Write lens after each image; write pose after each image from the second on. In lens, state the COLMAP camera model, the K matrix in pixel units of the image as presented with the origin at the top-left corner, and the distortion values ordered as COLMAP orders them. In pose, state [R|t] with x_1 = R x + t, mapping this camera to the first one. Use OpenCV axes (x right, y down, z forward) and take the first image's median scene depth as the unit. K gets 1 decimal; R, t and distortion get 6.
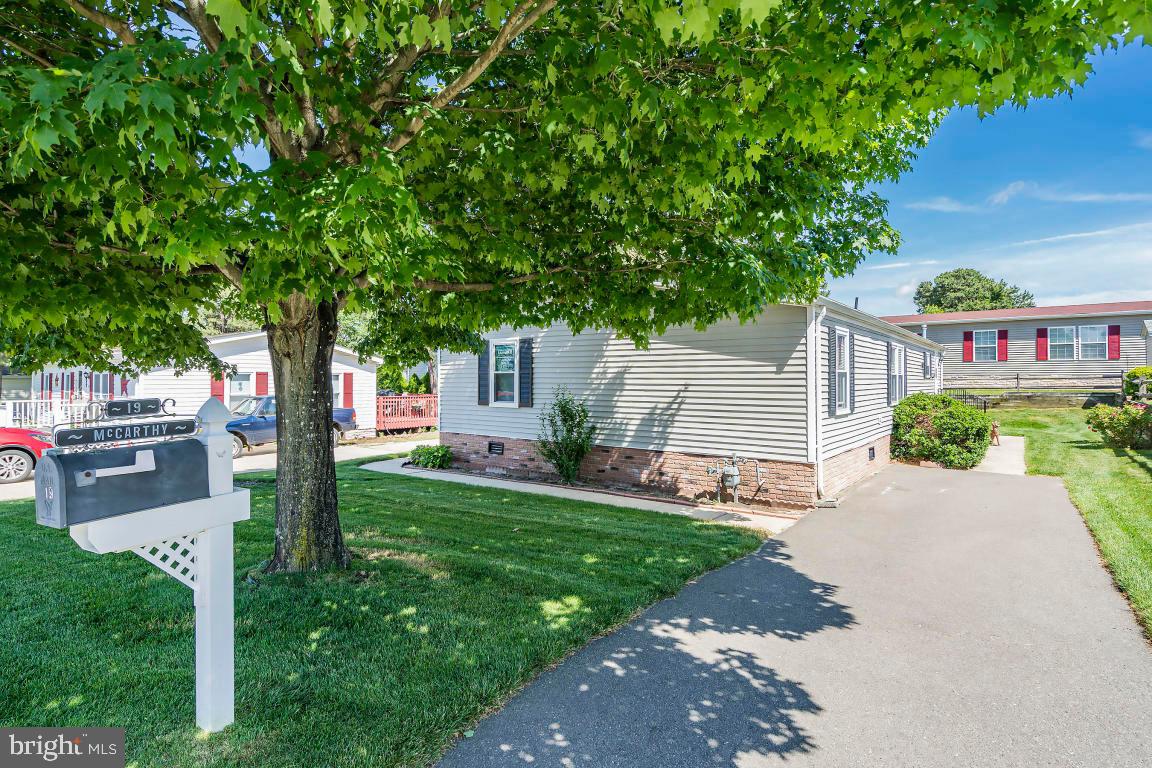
lens RADIAL K [[582.0, 0, 579.0], [0, 582.0, 383.9], [0, 0, 1]] dist [-0.000628, -0.000125]
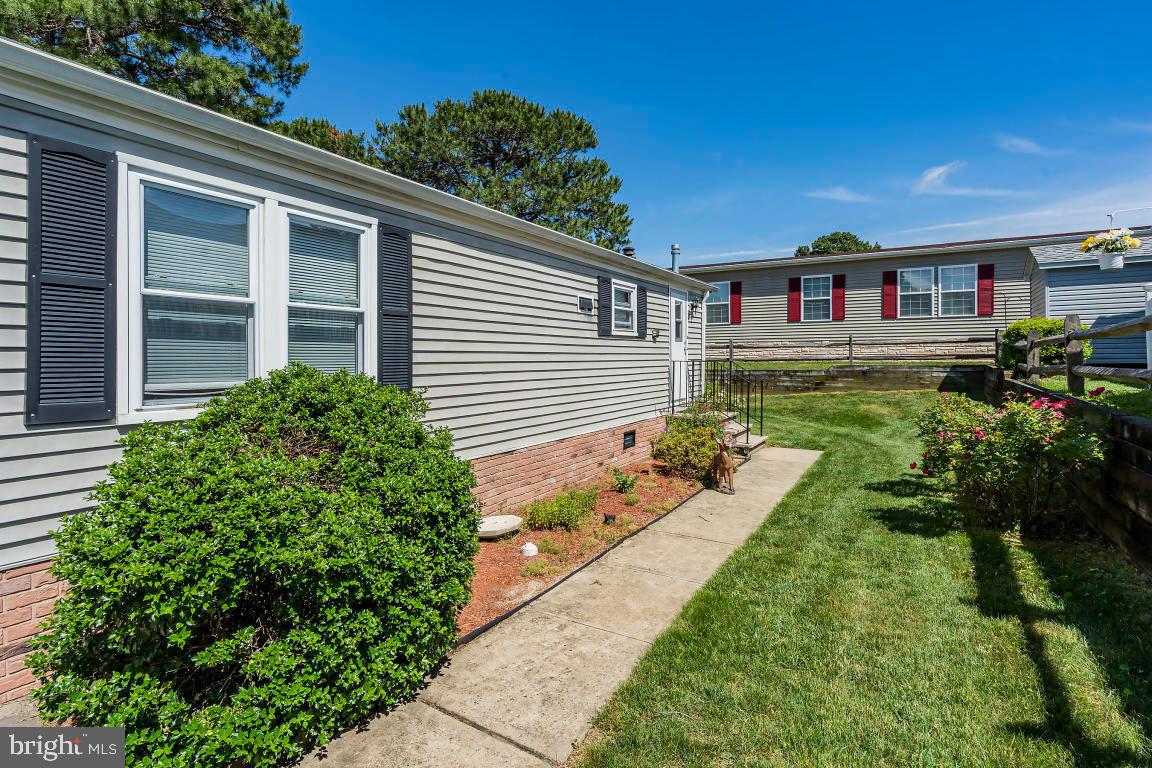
lens RADIAL K [[582.0, 0, 571.6], [0, 582.0, 378.1], [0, 0, 1]] dist [-0.000628, -0.000125]
pose [[0.992323, -0.008689, 0.123365, 0.366621], [0.004901, 0.999508, 0.030978, 0.006686], [-0.123574, -0.030136, 0.991878, 0.395397]]
